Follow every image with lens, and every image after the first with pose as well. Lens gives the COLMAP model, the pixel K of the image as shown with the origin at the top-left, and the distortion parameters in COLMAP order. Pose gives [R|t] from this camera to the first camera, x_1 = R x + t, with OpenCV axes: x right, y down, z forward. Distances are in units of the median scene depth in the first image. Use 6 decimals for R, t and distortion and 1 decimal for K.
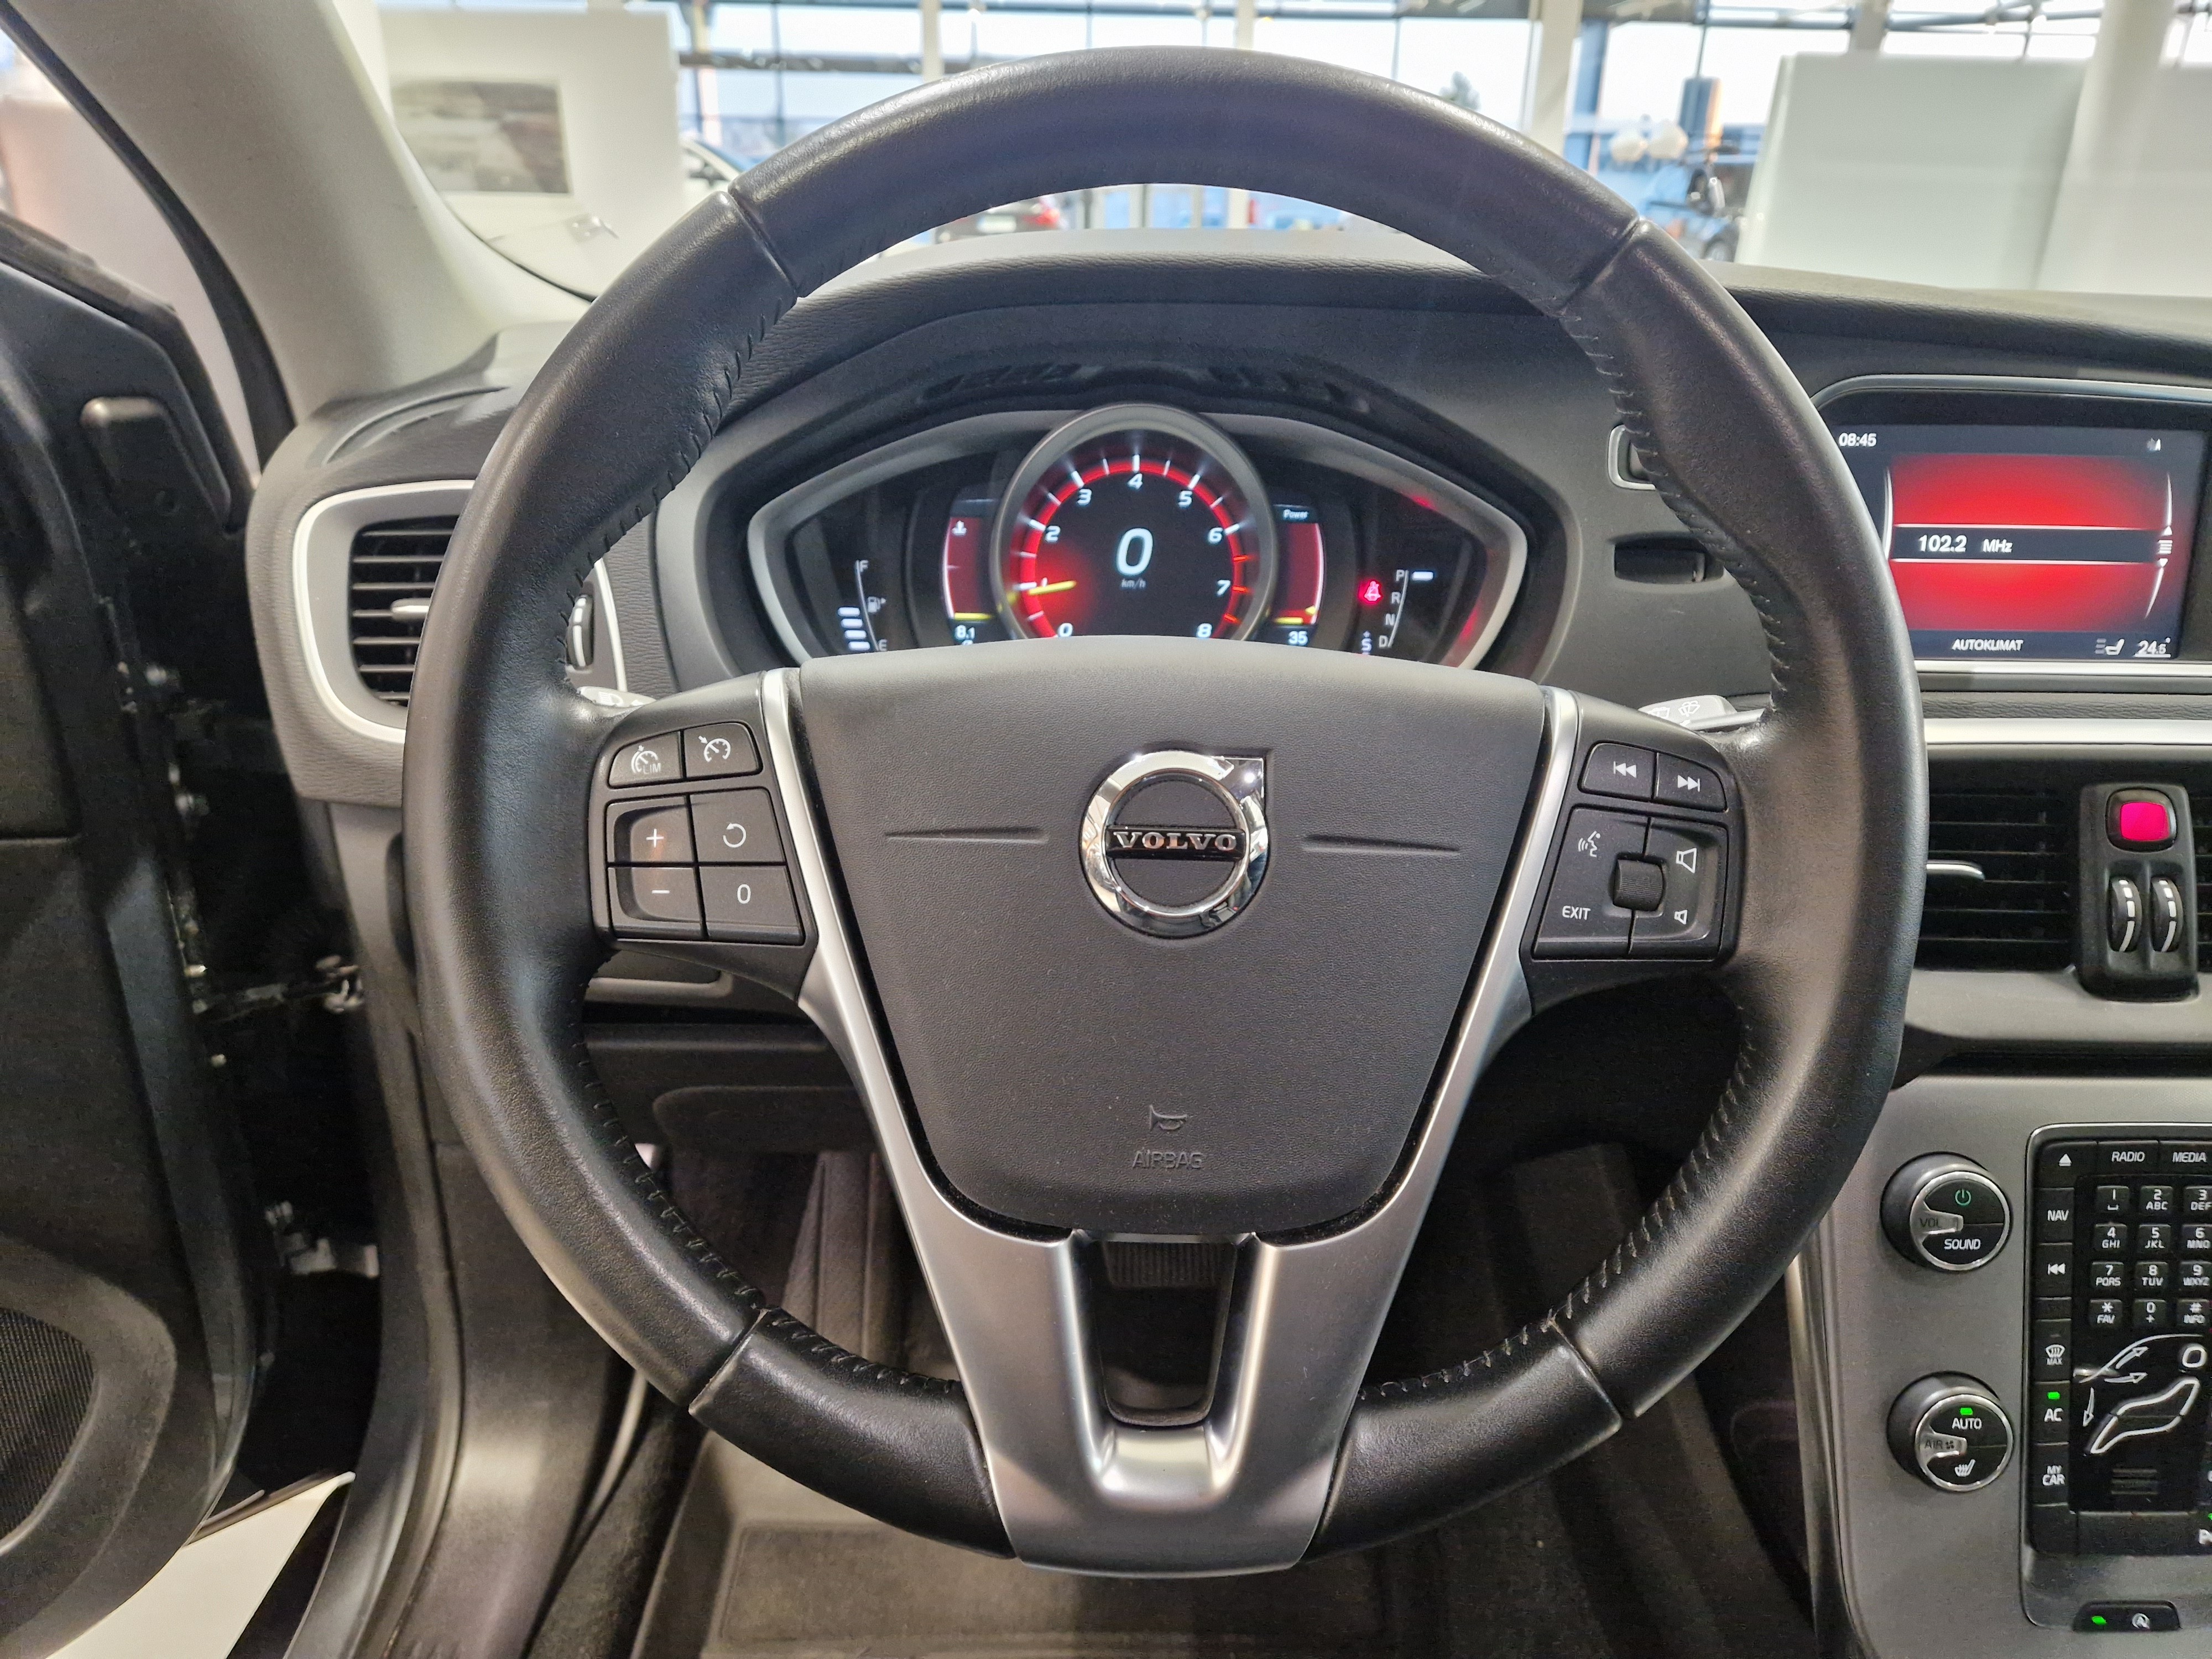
lens RADIAL K [[1465.5, 0, 1122.8], [0, 1465.5, 834.4], [0, 0, 1]] dist [-0.000163, -0.003266]
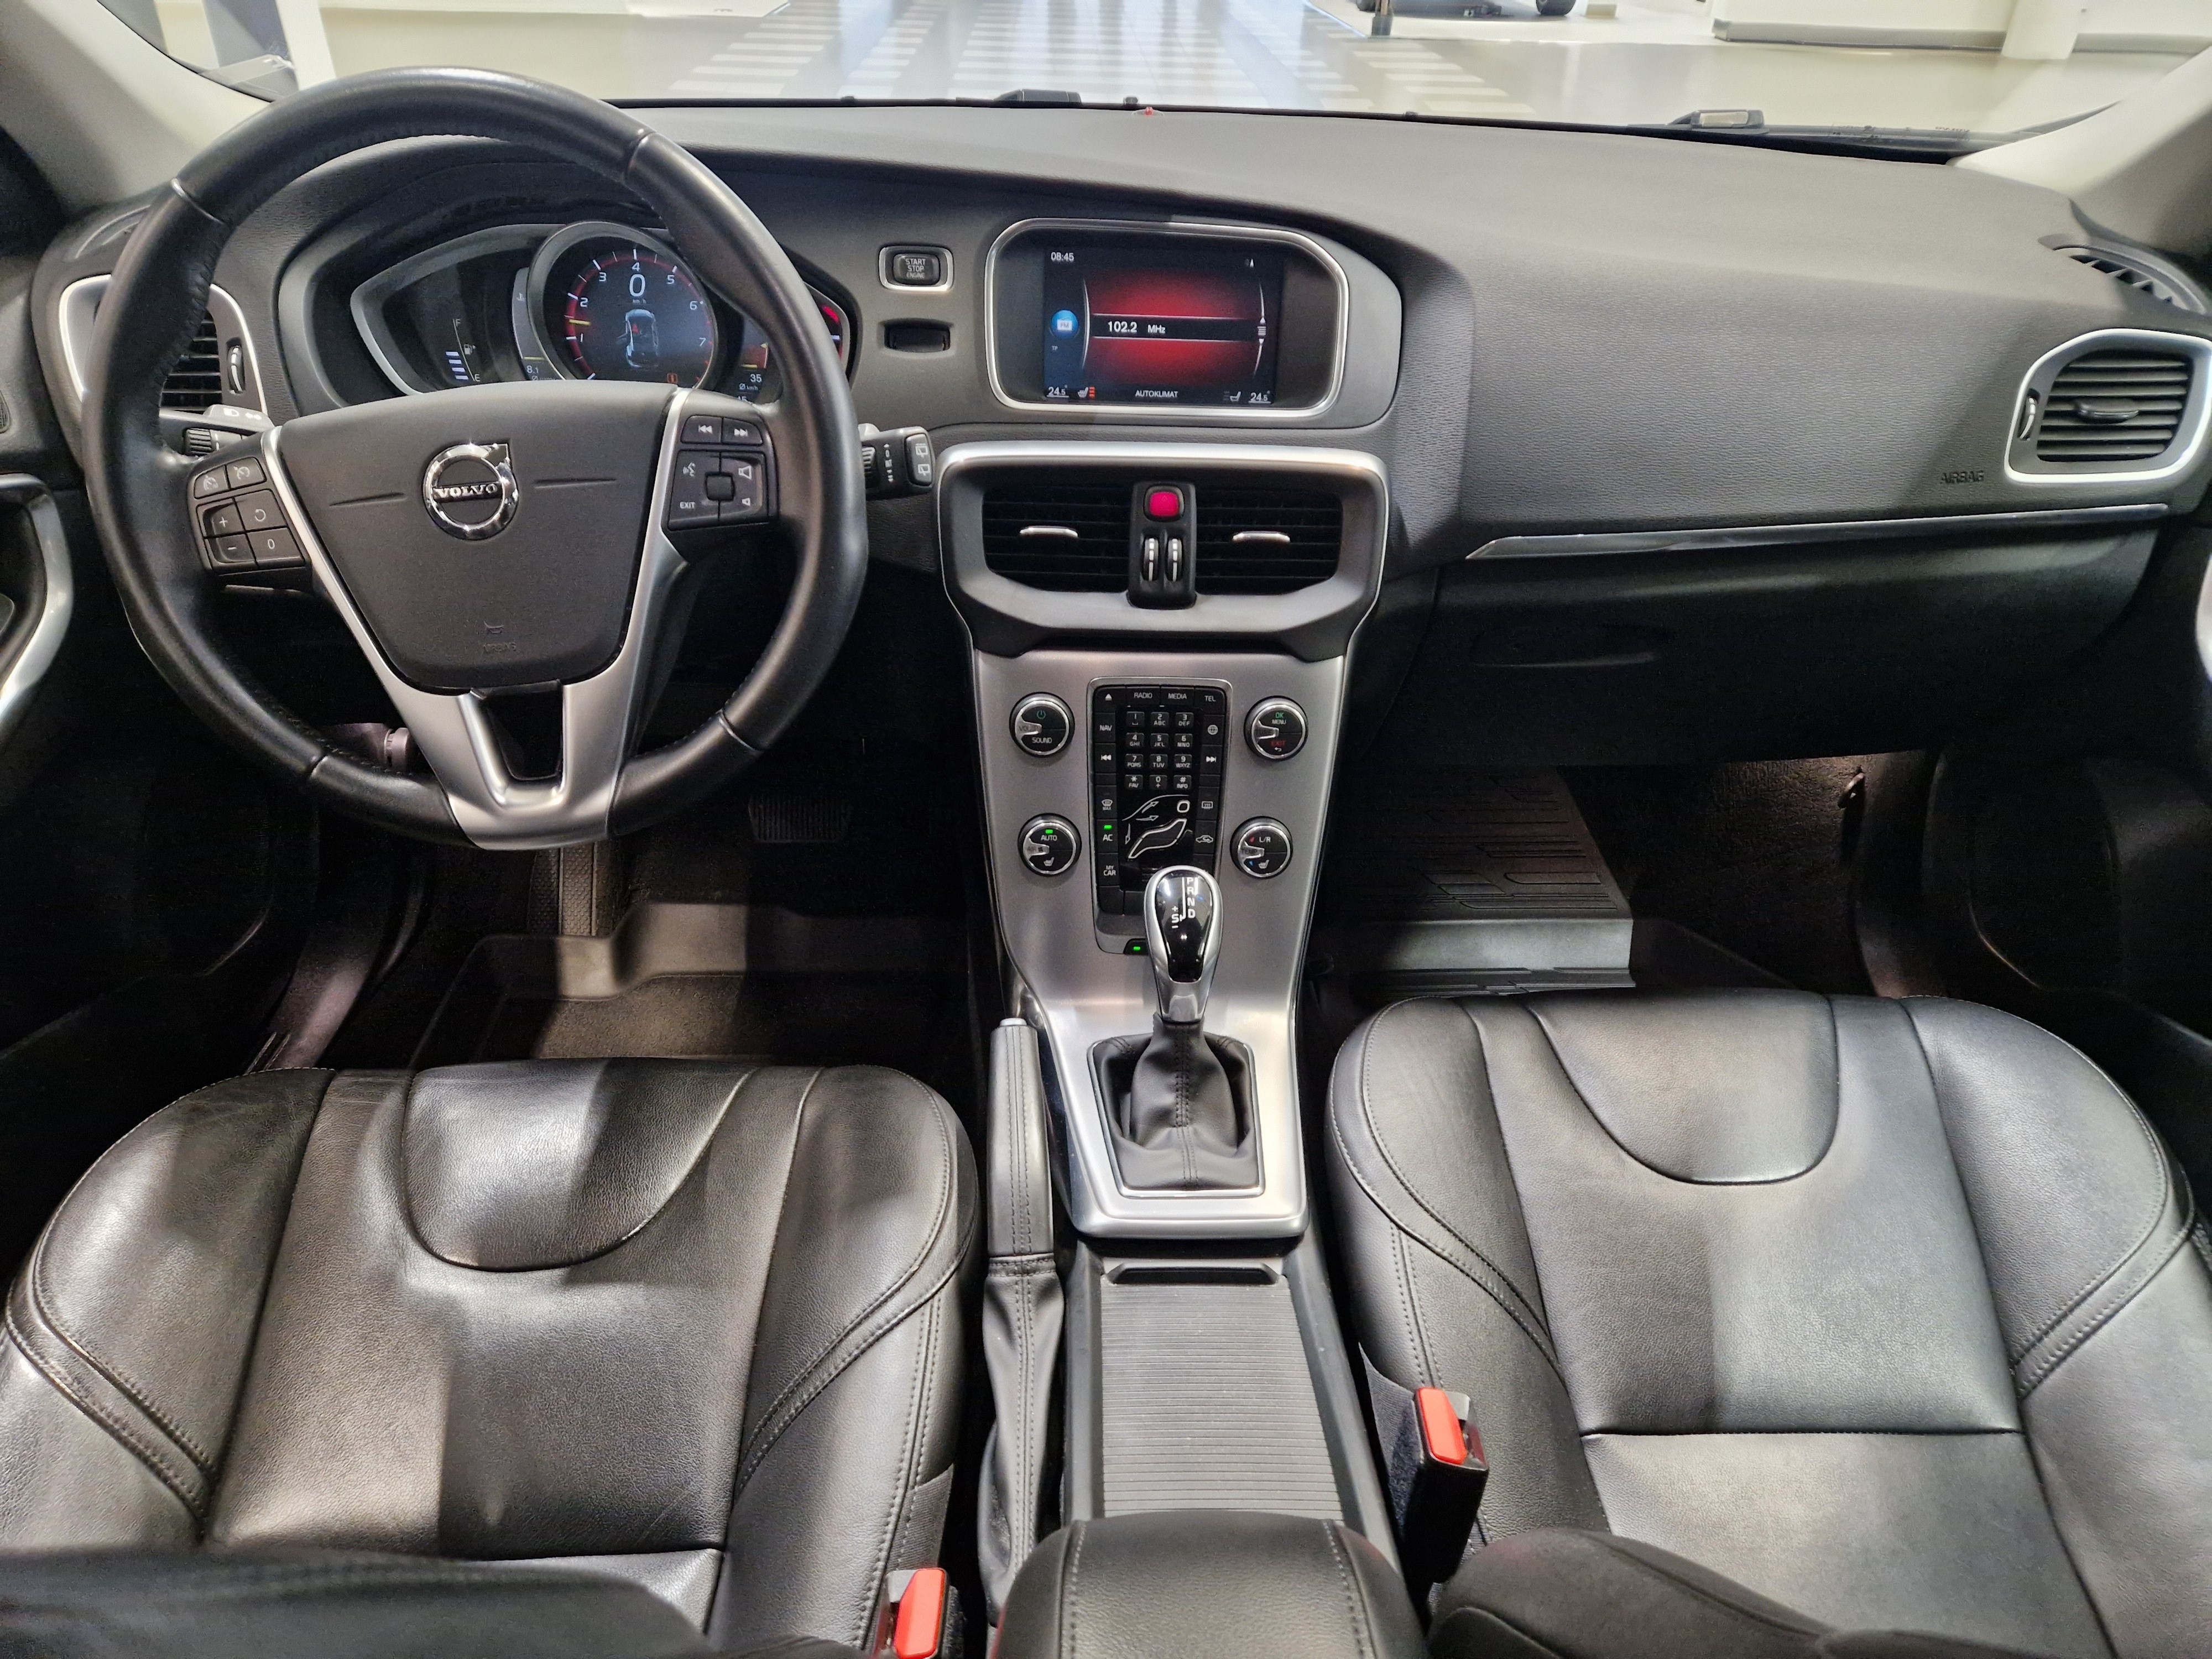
lens RADIAL K [[1486.7, 0, 1153.6], [0, 1486.7, 883.5], [0, 0, 1]] dist [0.026703, -0.003464]
pose [[0.999548, 0.007387, 0.029149, 0.581094], [-0.013486, 0.976526, 0.214977, 0.046198], [-0.026876, -0.215272, 0.976184, -0.759580]]
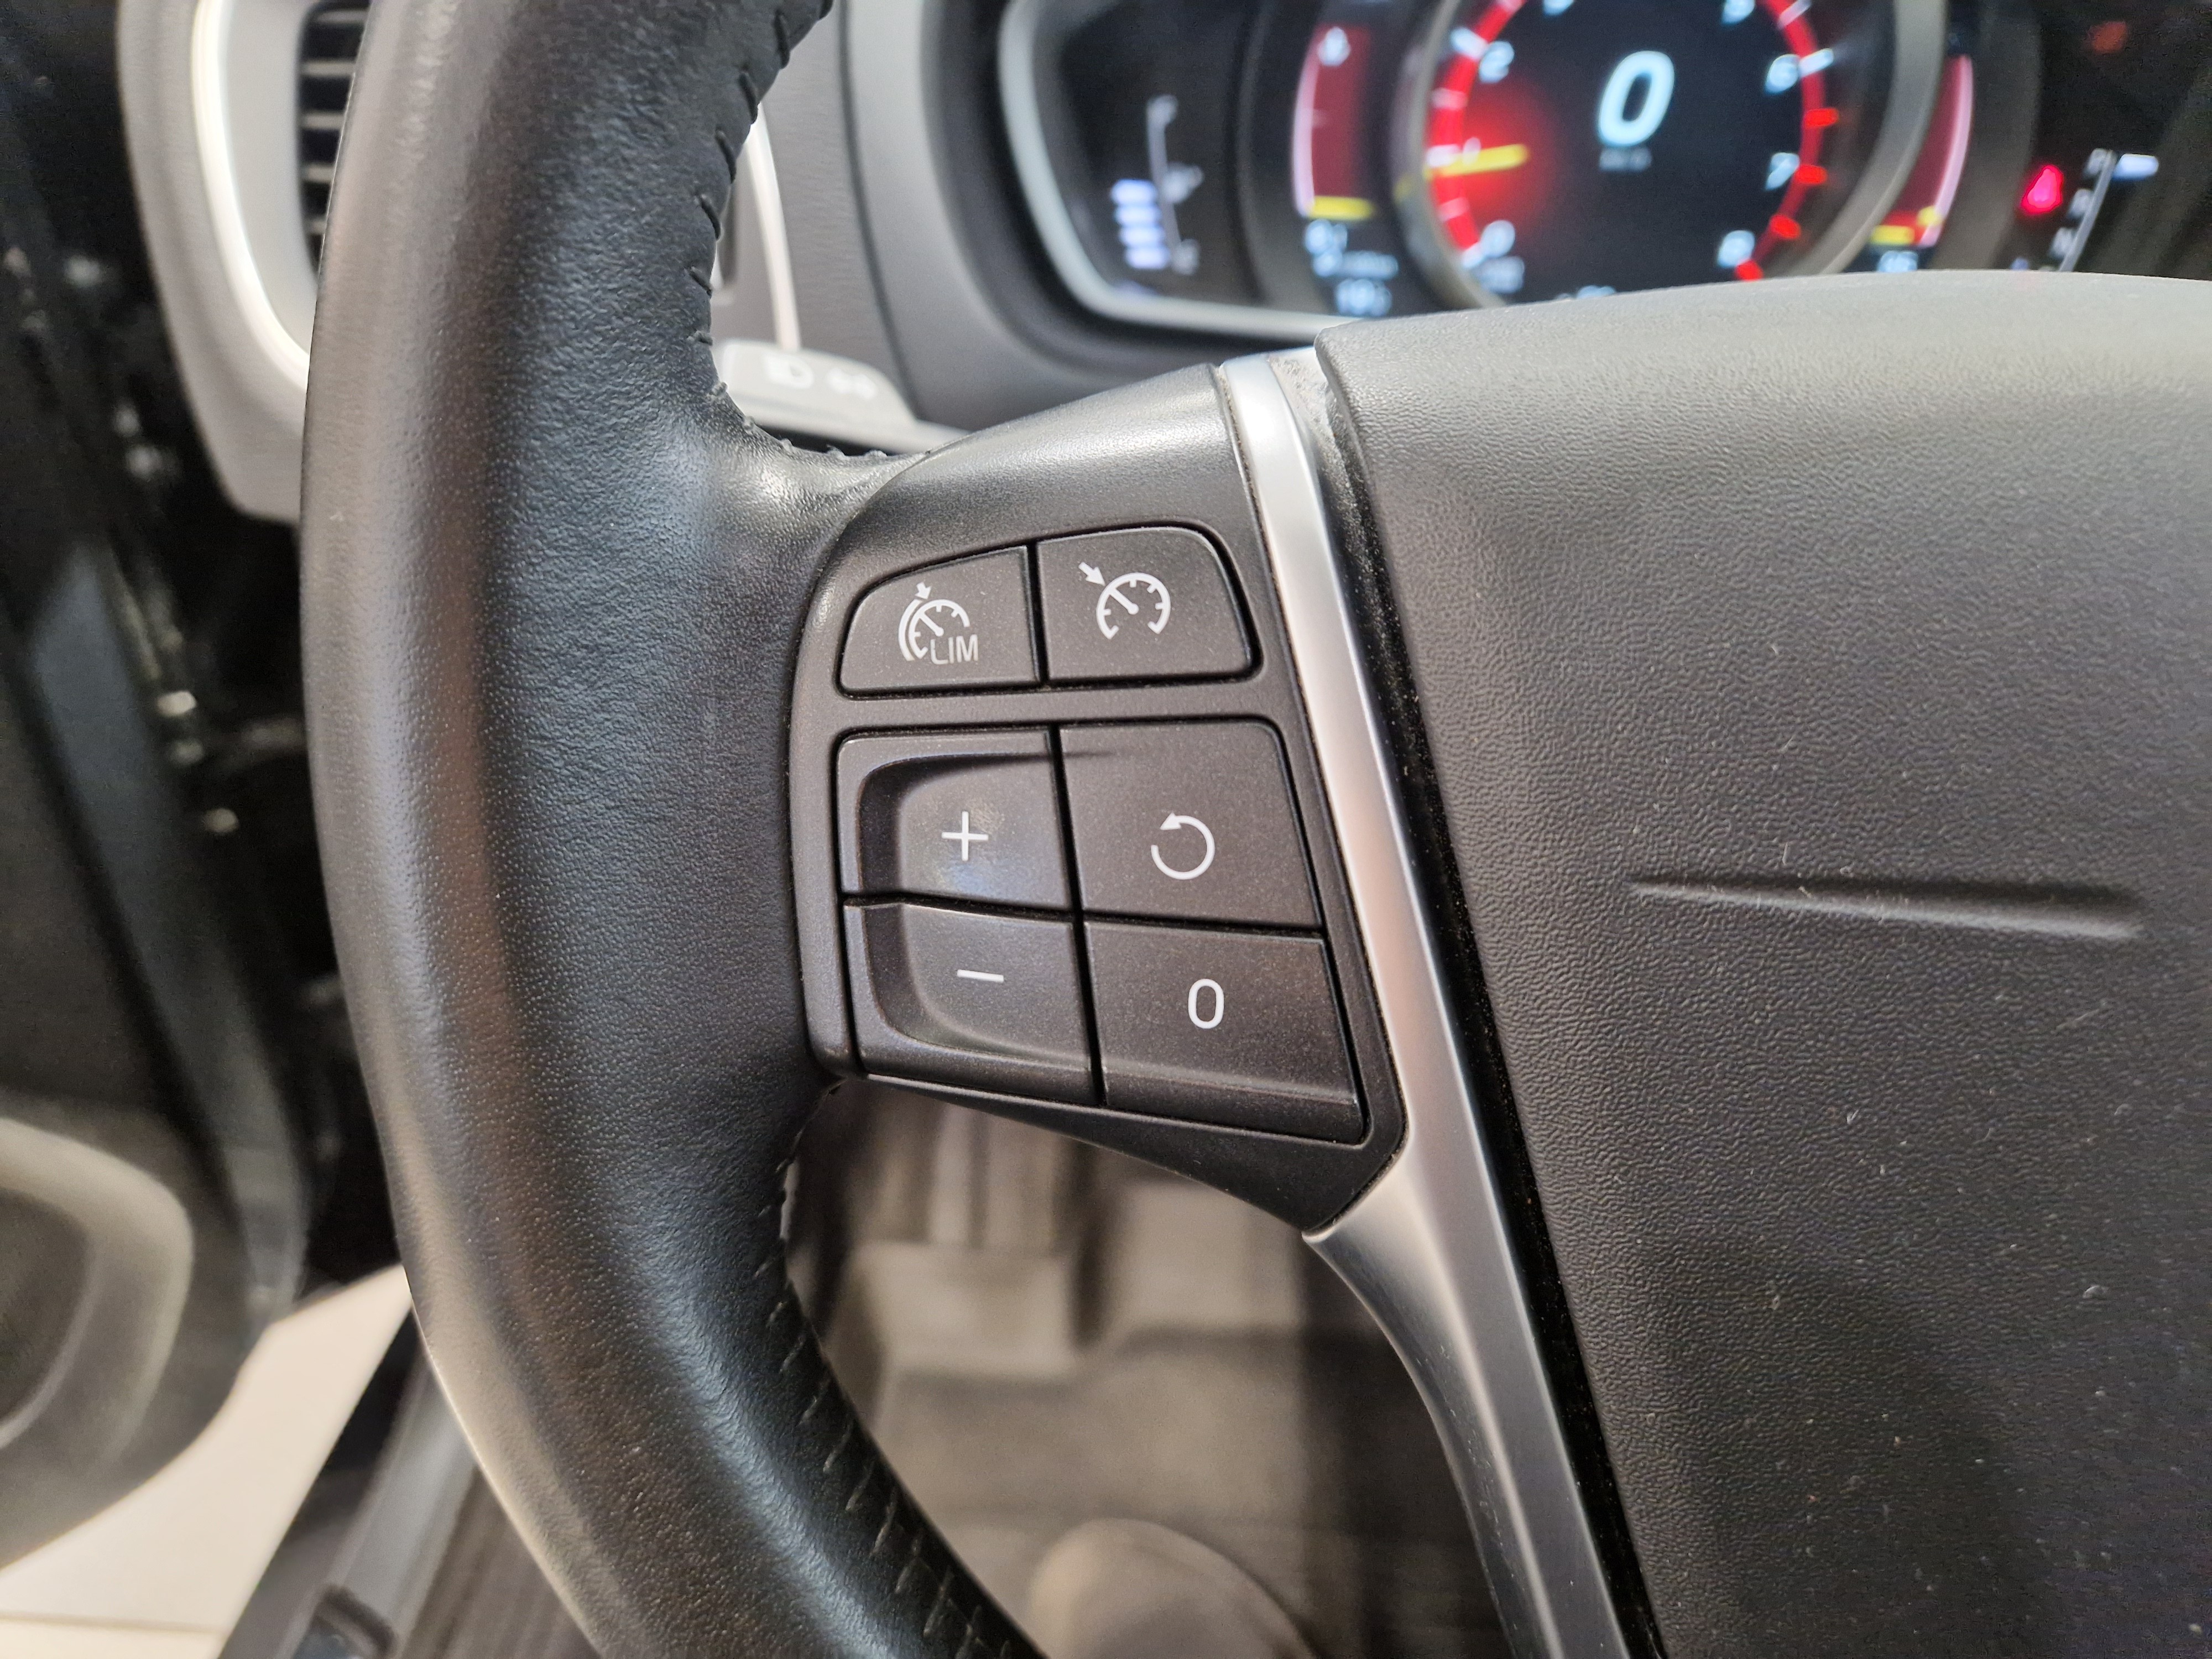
lens RADIAL K [[1553.2, 0, 1143.1], [0, 1553.2, 827.7], [0, 0, 1]] dist [-0.031416, -0.001225]
pose [[0.997605, 0.047367, -0.050403, -0.164037], [-0.034062, 0.970662, 0.238022, -0.062325], [0.060198, -0.235735, 0.969951, 0.398392]]
